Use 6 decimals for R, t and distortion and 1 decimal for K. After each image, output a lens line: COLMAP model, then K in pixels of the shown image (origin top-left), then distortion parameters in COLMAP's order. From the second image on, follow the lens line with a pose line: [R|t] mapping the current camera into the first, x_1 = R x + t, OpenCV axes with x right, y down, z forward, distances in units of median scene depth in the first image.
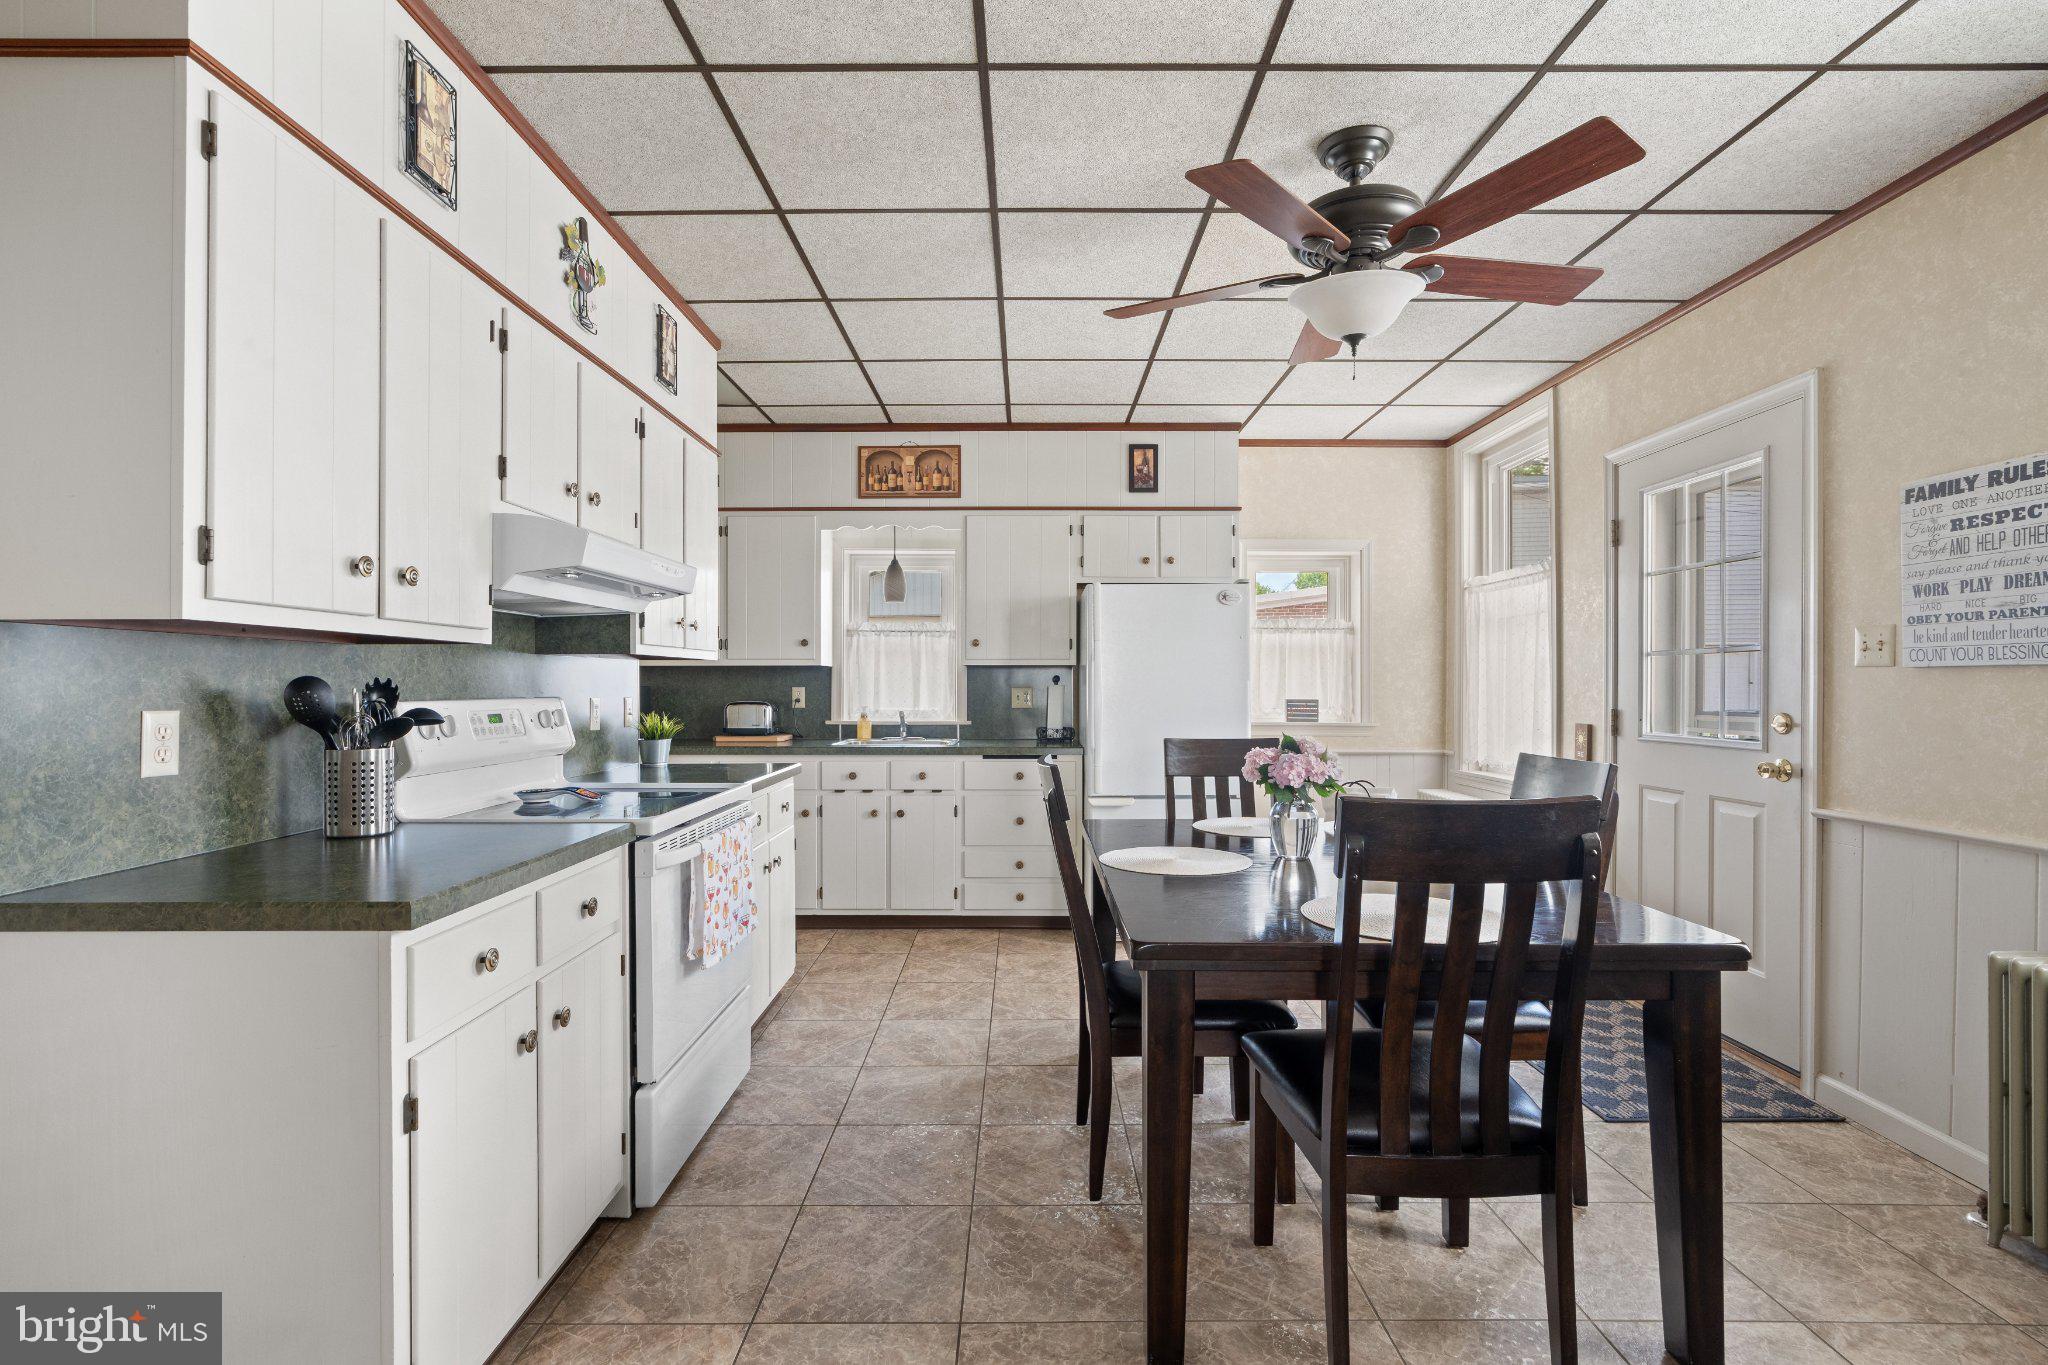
lens RADIAL K [[923.9, 0, 1025.8], [0, 923.9, 680.3], [0, 0, 1]] dist [-0.010600, 0.004206]
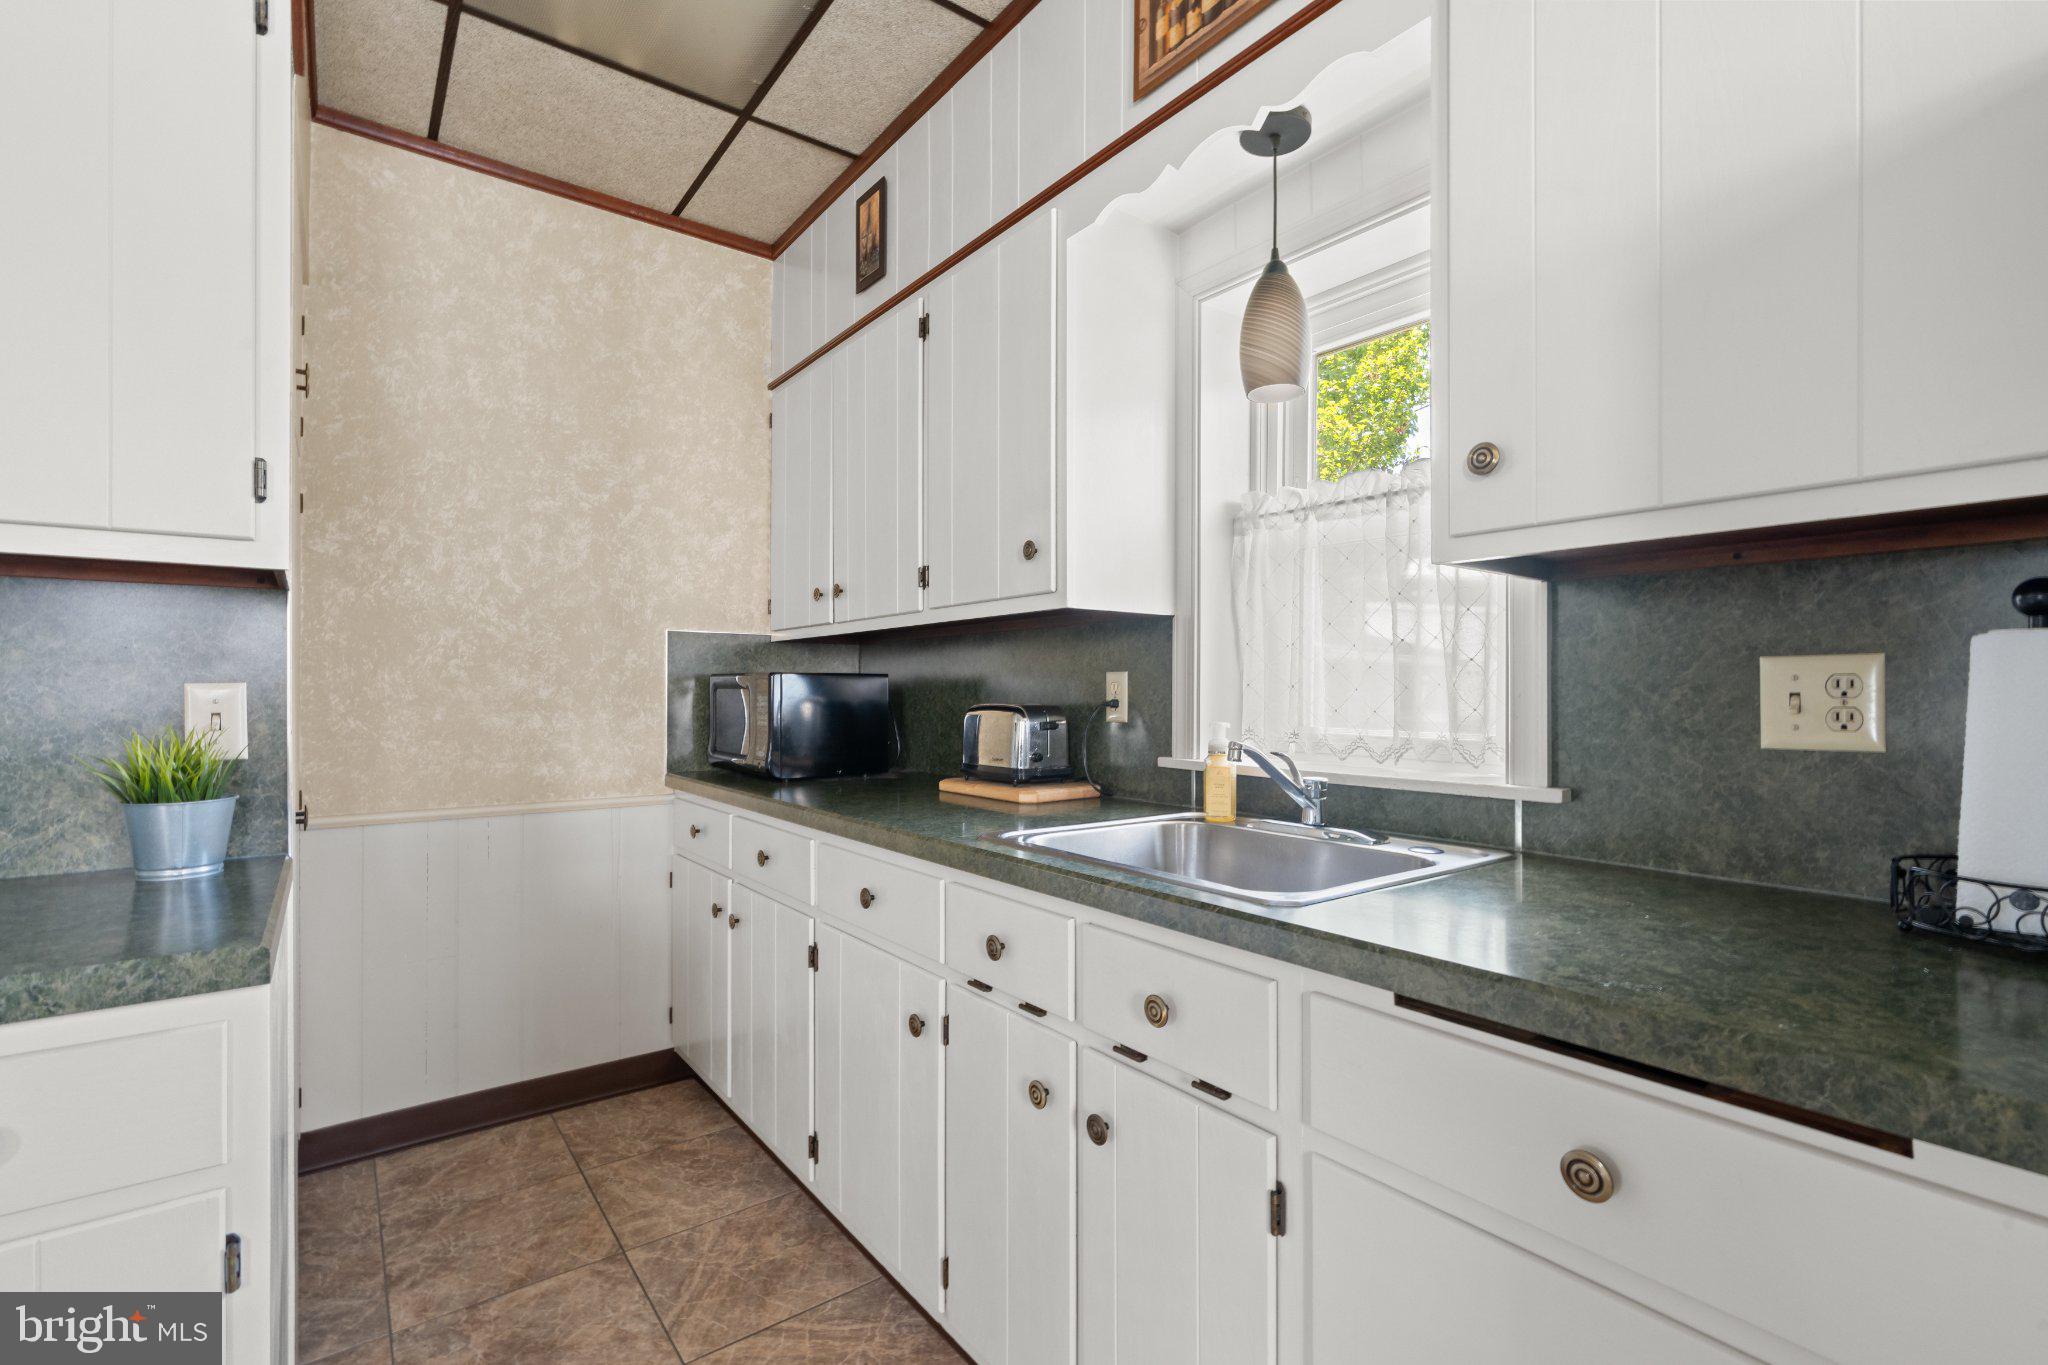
lens RADIAL K [[923.9, 0, 1021.3], [0, 923.9, 685.2], [0, 0, 1]] dist [-0.010600, 0.004206]
pose [[0.601888, -0.006023, -0.798558, 0.069715], [0.004686, 0.999981, -0.004011, 0.018691], [0.798567, -0.001328, 0.601905, 0.898535]]
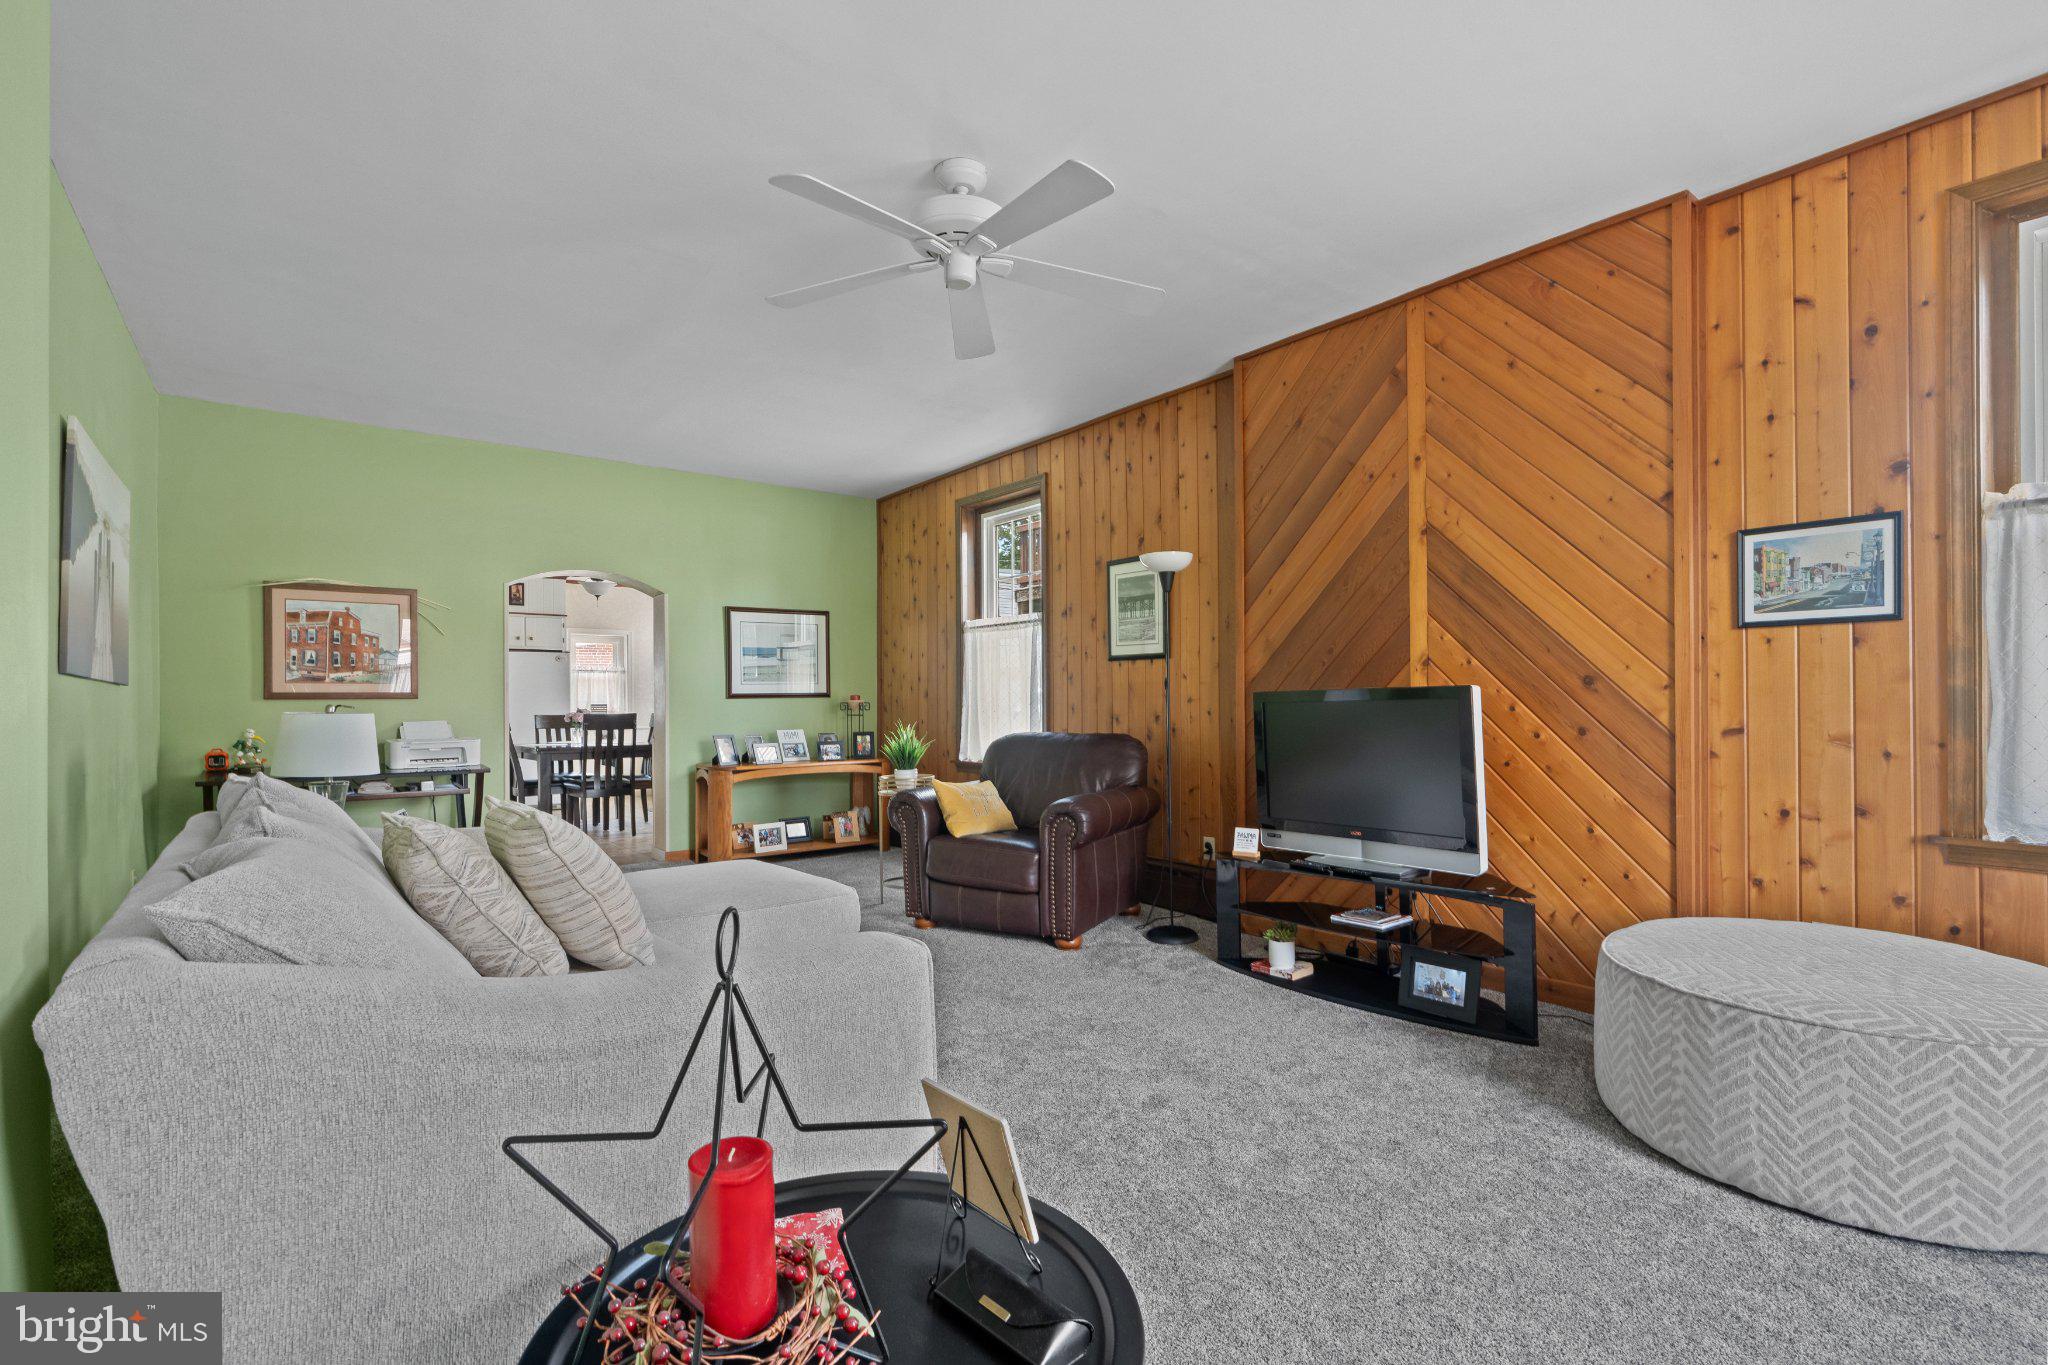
lens RADIAL K [[923.9, 0, 1013.9], [0, 923.9, 710.7], [0, 0, 1]] dist [-0.010600, 0.004206]
pose [[0.790257, -0.011249, 0.612672, -0.313445], [0.008835, 0.999937, 0.006964, 0.037011], [-0.612711, -0.000091, 0.790307, -1.587527]]
